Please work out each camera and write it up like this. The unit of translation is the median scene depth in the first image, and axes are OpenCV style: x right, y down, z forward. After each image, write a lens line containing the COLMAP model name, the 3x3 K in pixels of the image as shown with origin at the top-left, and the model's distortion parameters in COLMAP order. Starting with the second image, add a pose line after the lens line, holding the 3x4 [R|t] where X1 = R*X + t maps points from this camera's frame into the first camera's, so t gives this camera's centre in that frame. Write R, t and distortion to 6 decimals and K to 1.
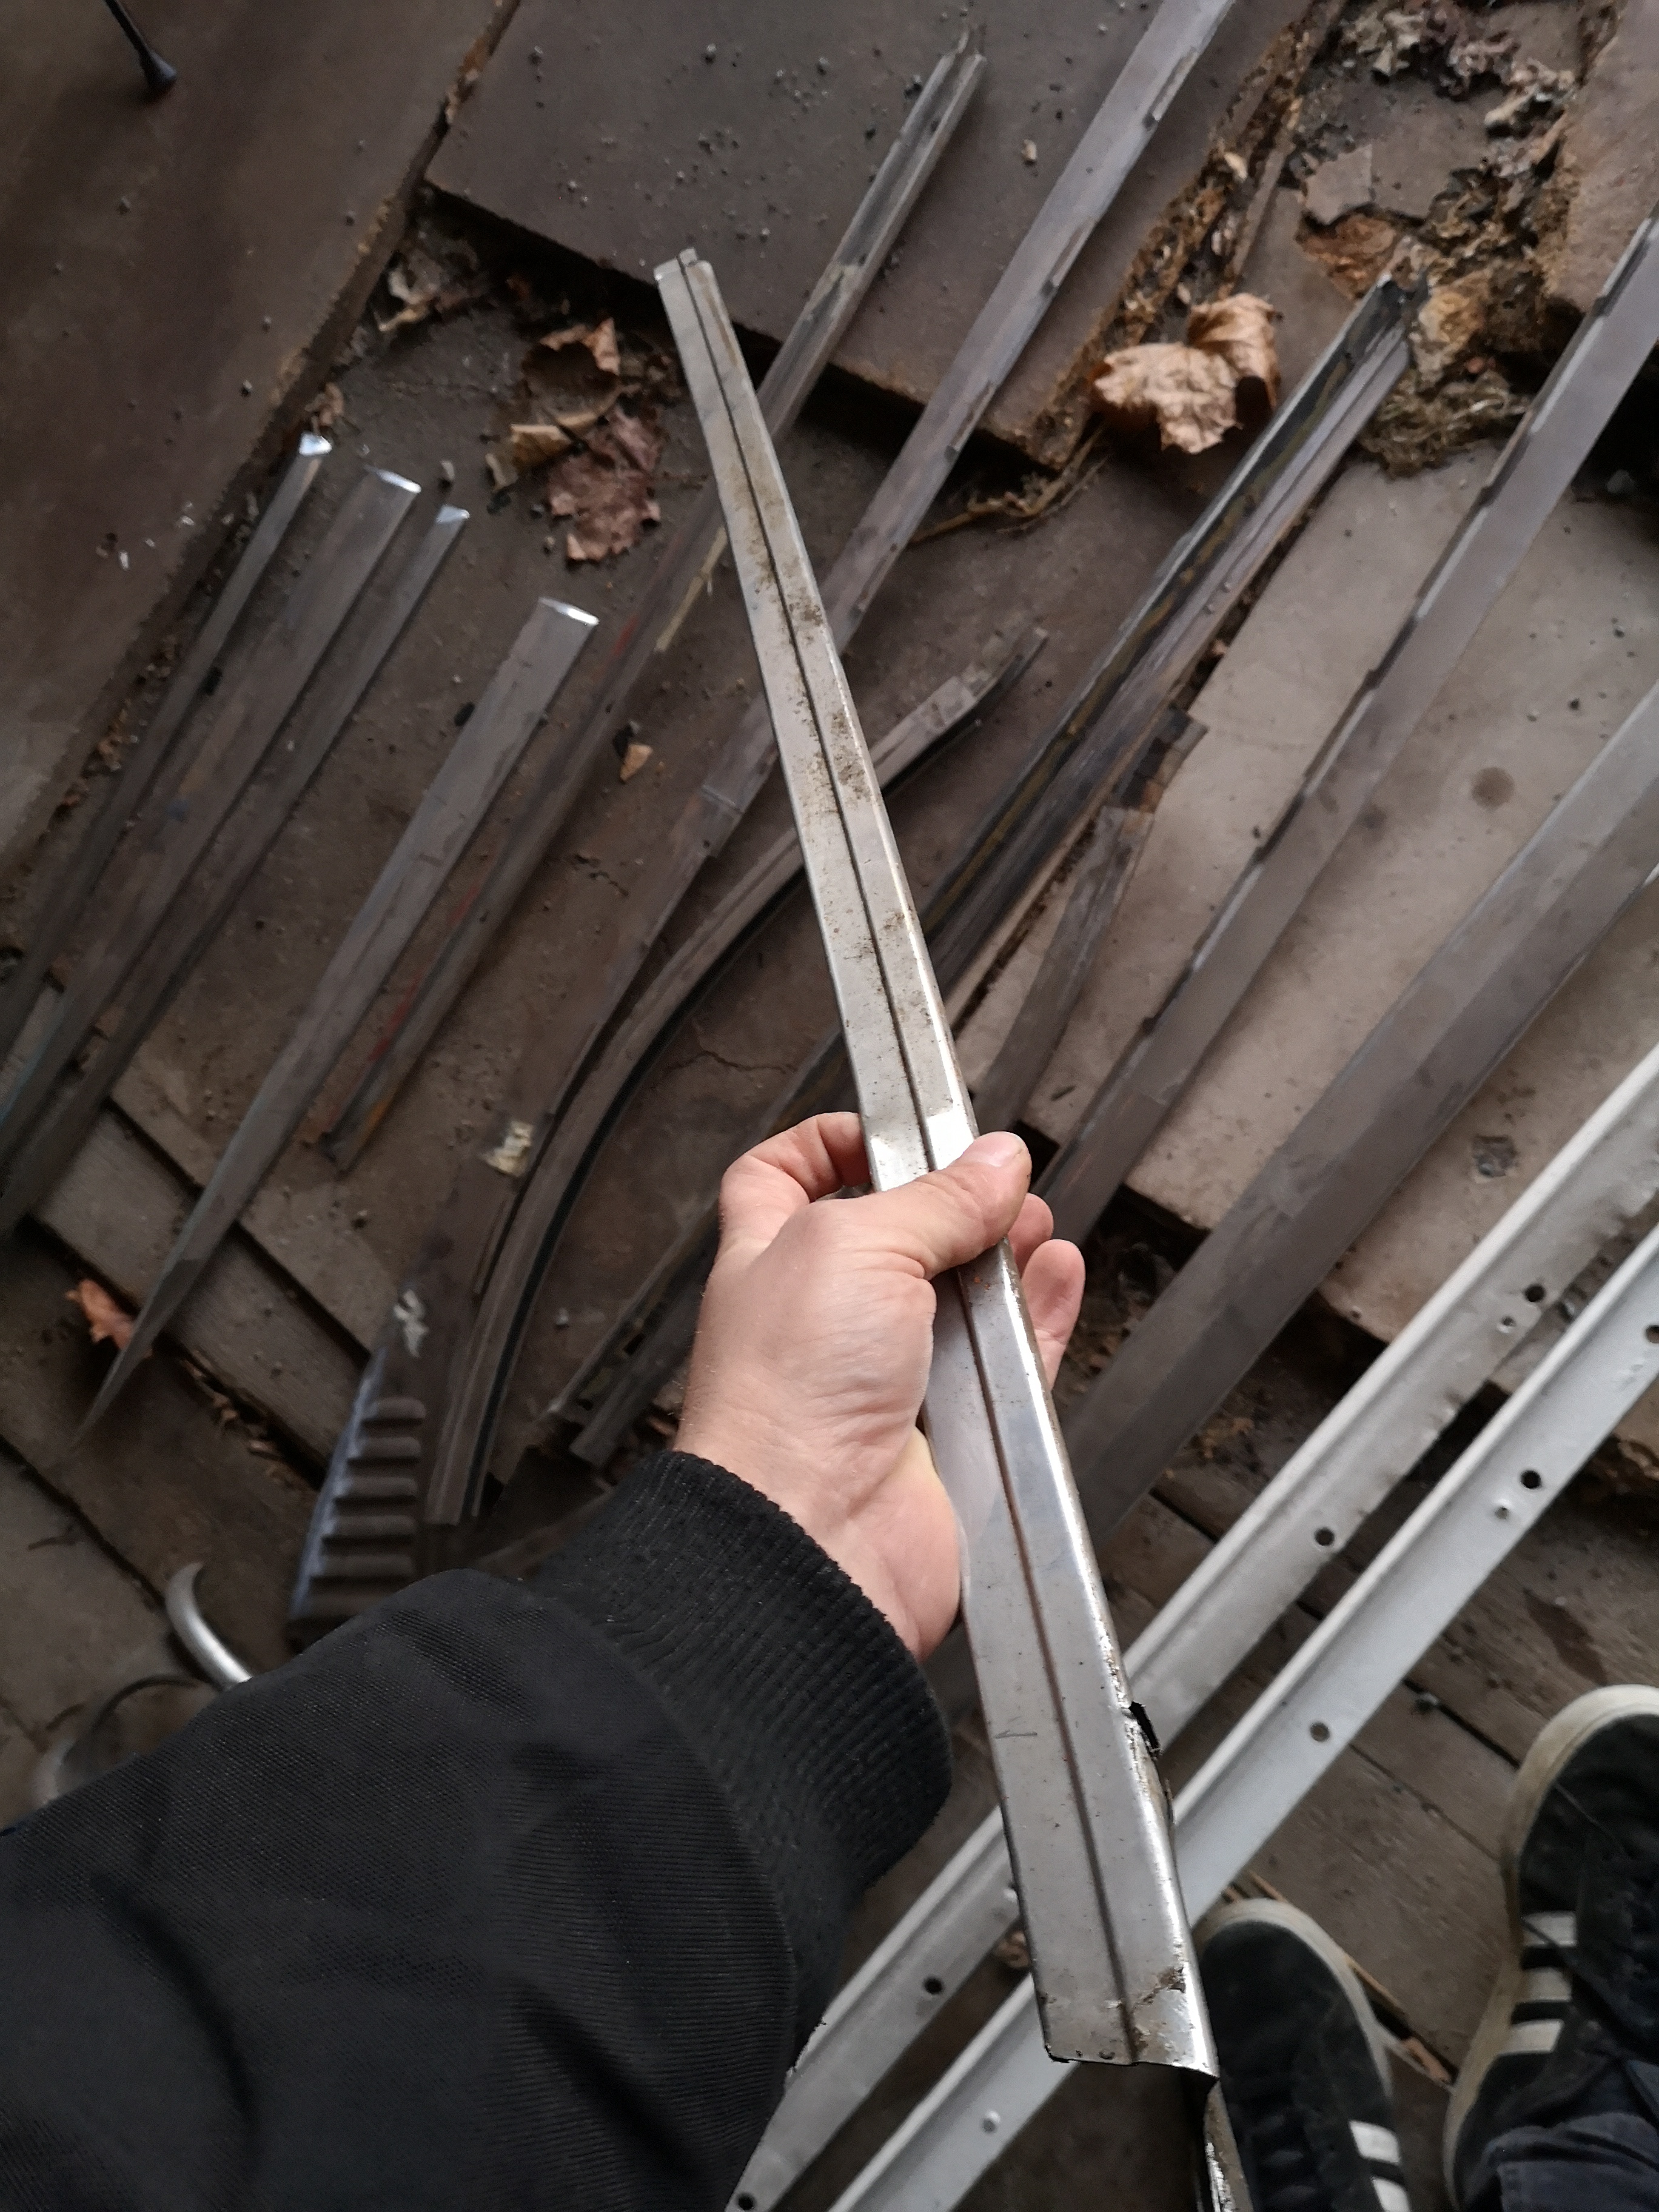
lens RADIAL K [[1734.7, 0, 826.7], [0, 1734.7, 1117.0], [0, 0, 1]] dist [0.063774, -0.071204]
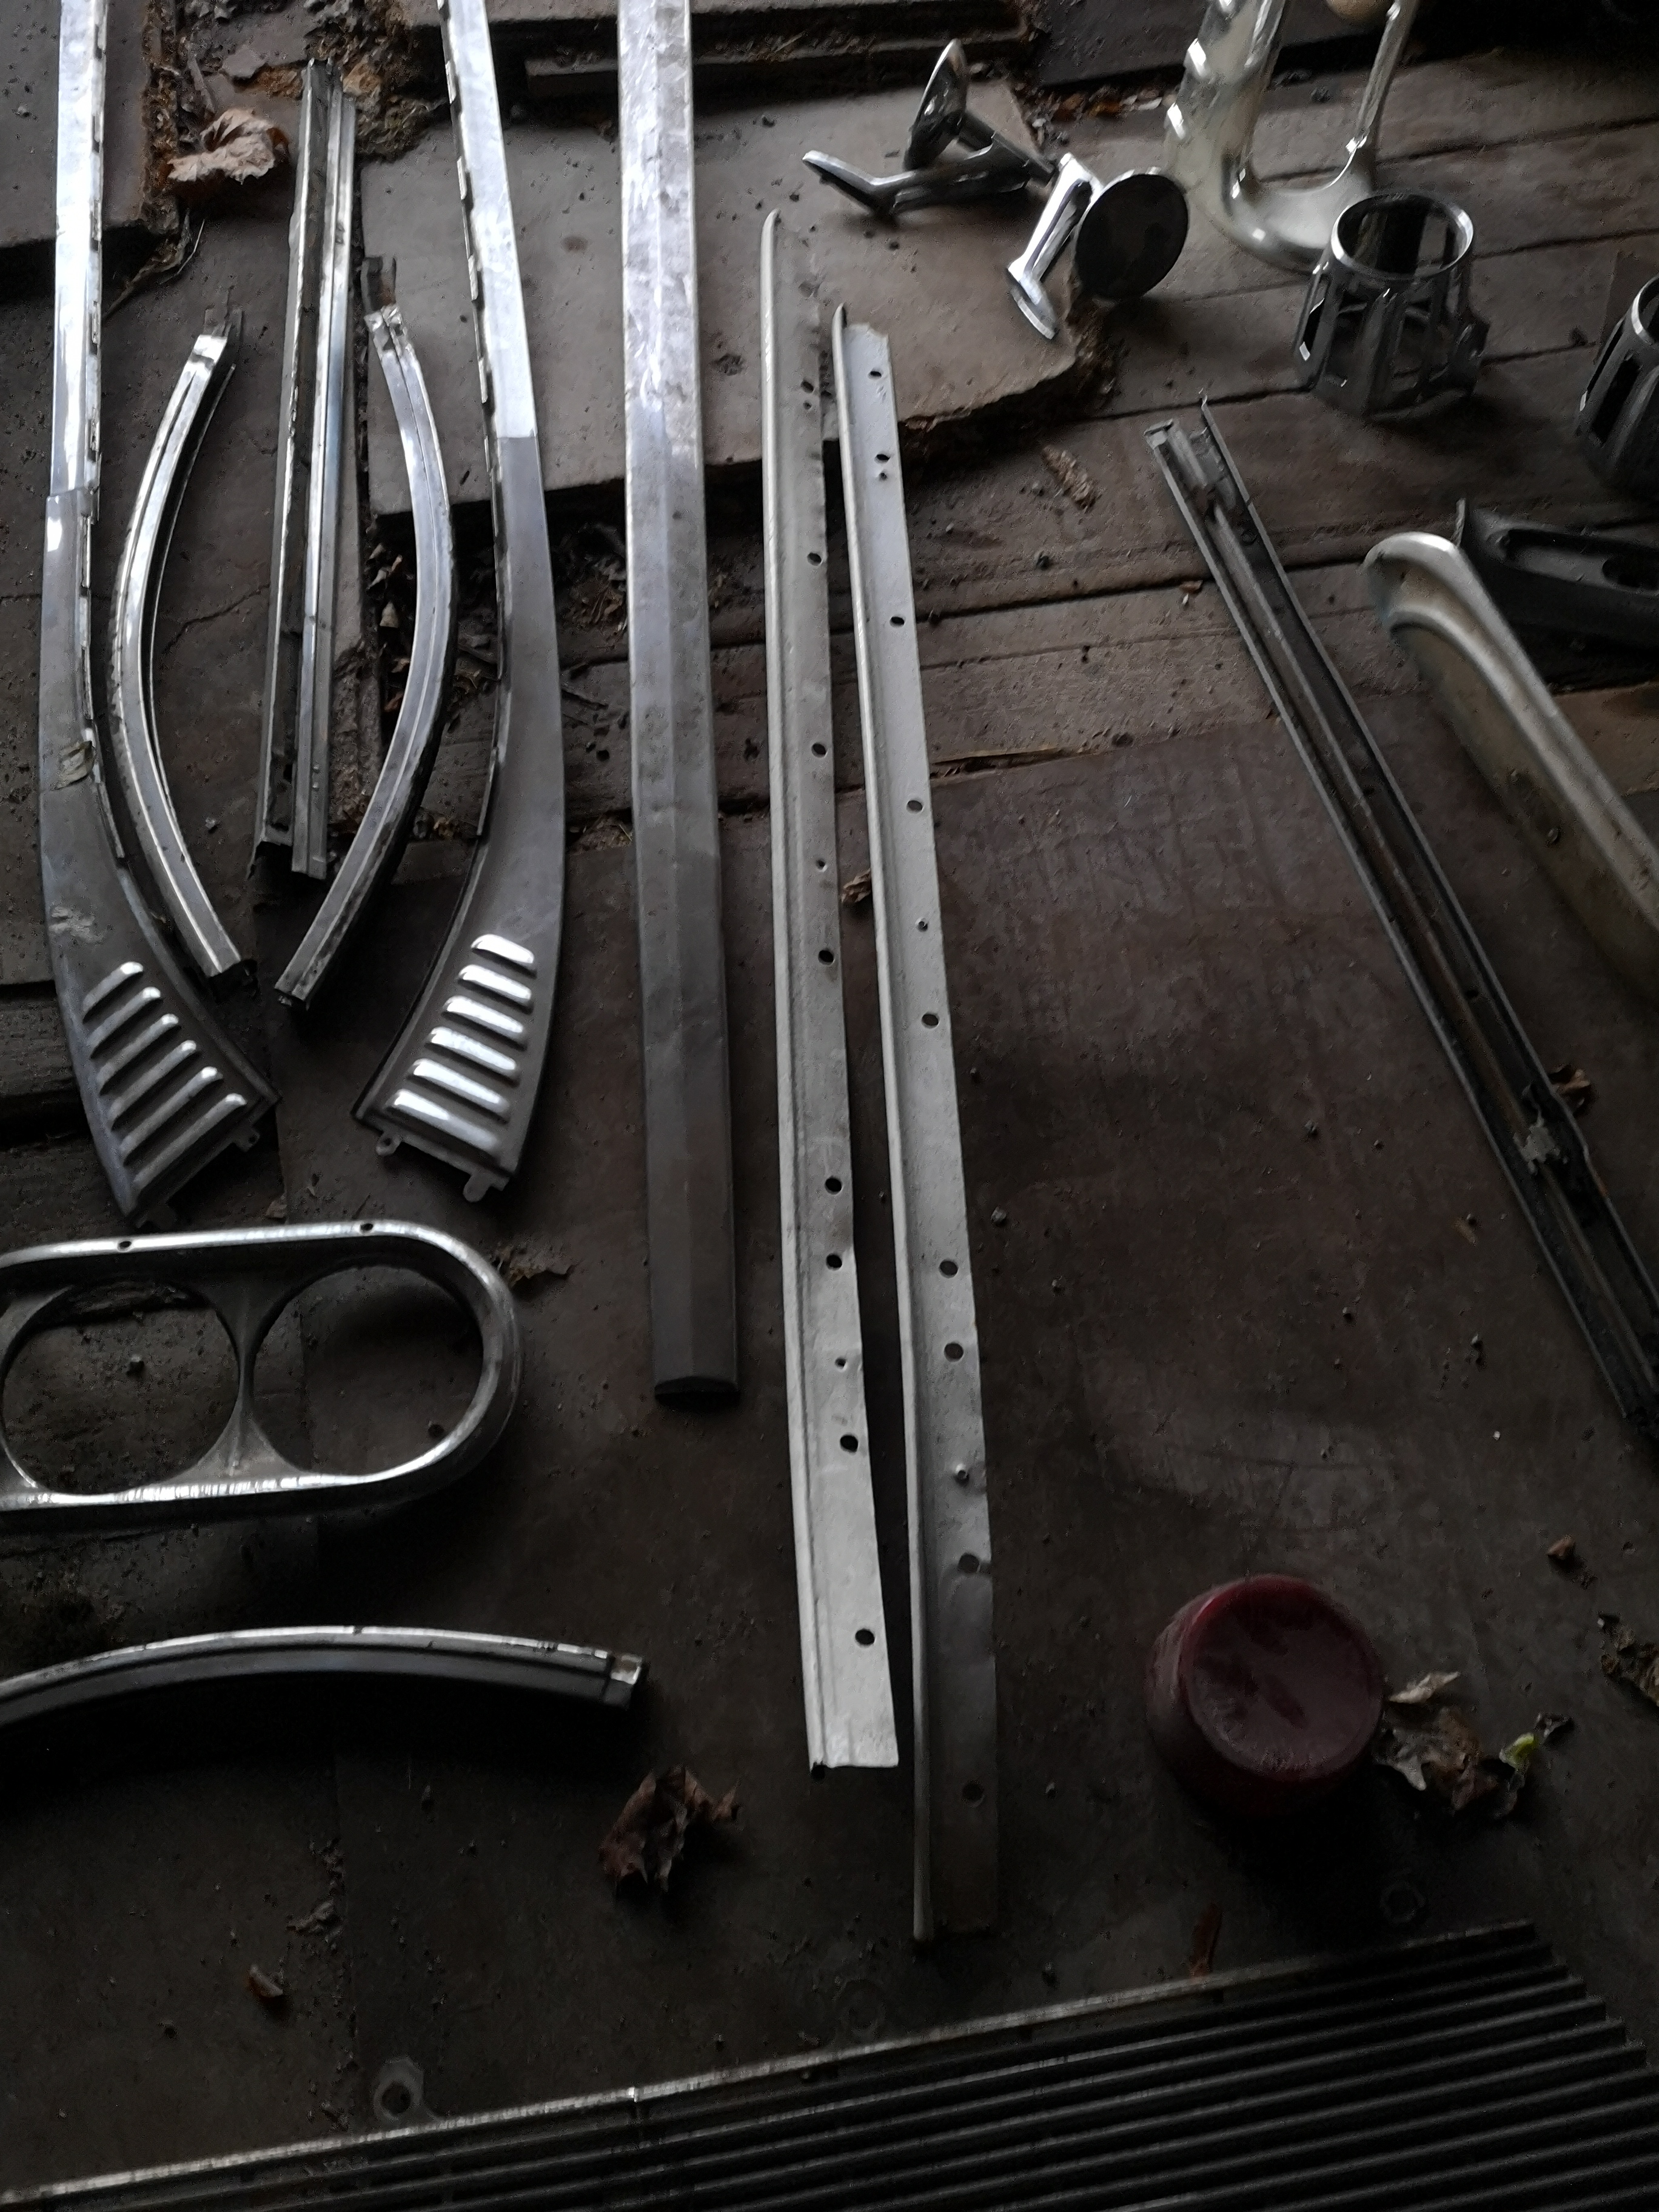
lens RADIAL K [[1734.7, 0, 826.7], [0, 1734.7, 1117.0], [0, 0, 1]] dist [0.063774, -0.071204]
pose [[0.692637, -0.450580, 0.563234, -0.604182], [0.639122, 0.745345, -0.189694, 0.730384], [-0.334331, 0.491364, 0.804229, 0.076891]]
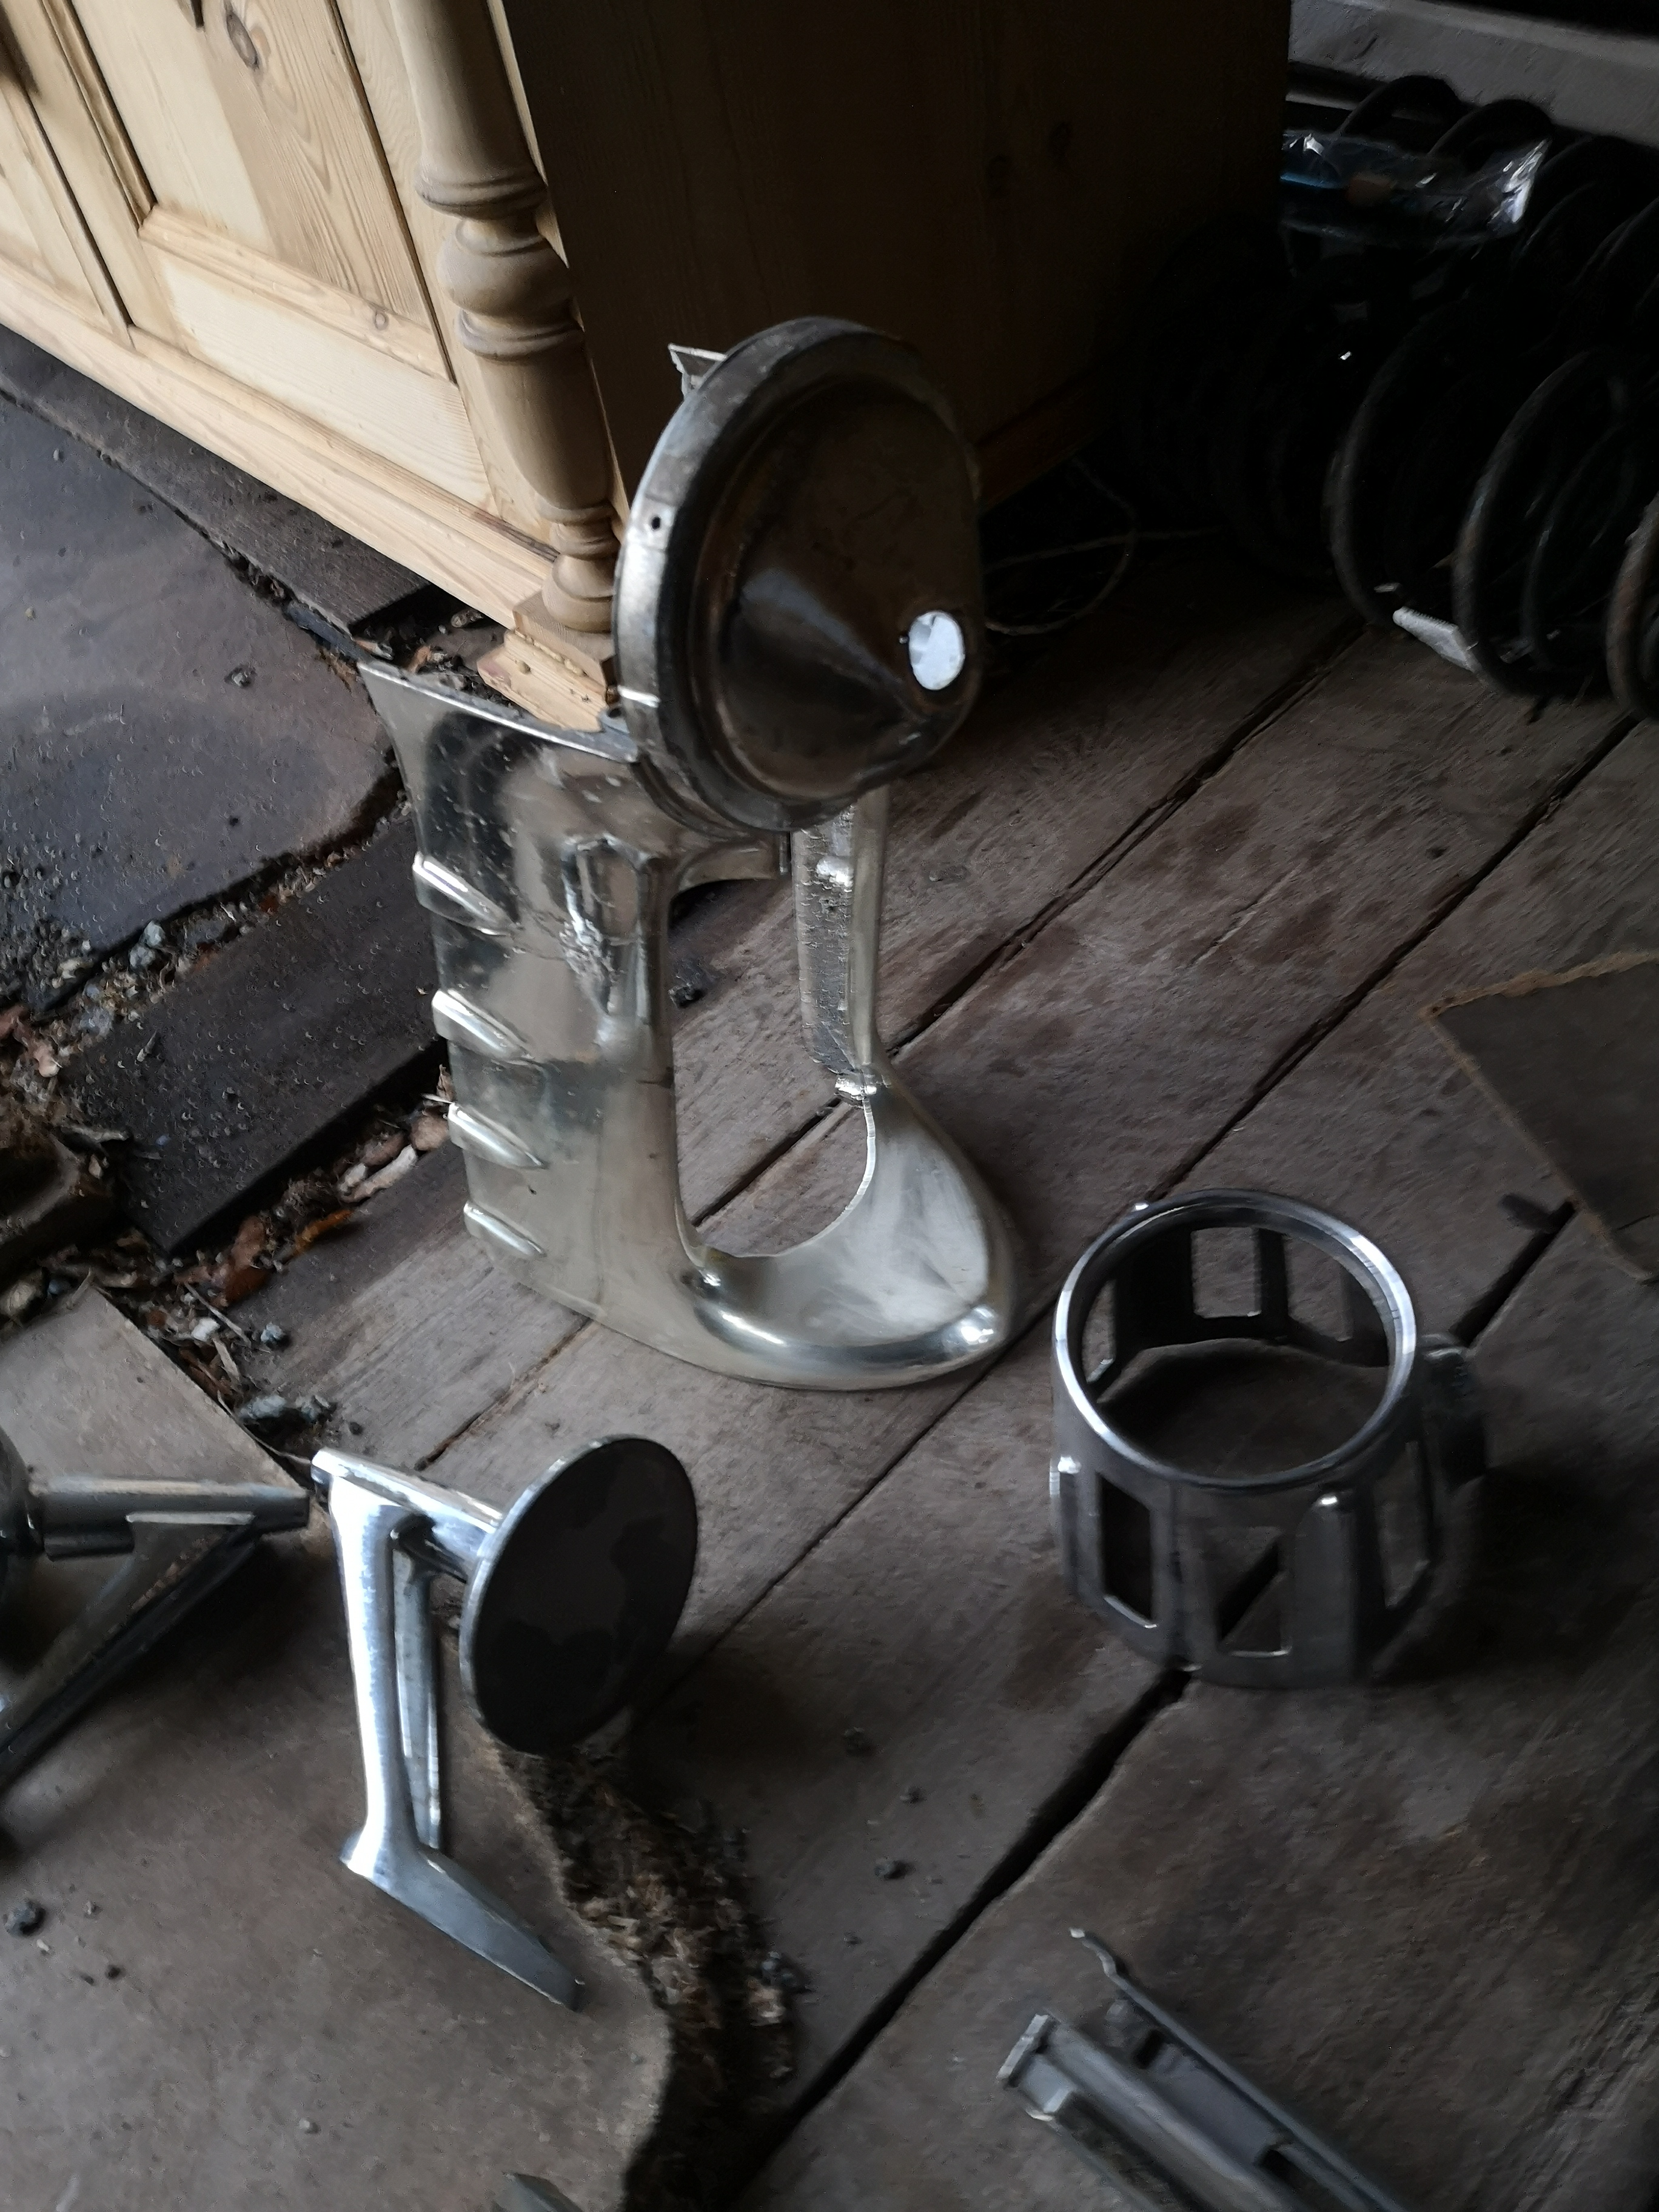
lens RADIAL K [[1734.7, 0, 826.7], [0, 1734.7, 1117.0], [0, 0, 1]] dist [0.063774, -0.071204]
pose [[0.190940, -0.515841, 0.835135, 0.258087], [0.973345, 0.209615, -0.093066, 0.216951], [-0.127049, 0.830644, 0.542115, 0.336106]]
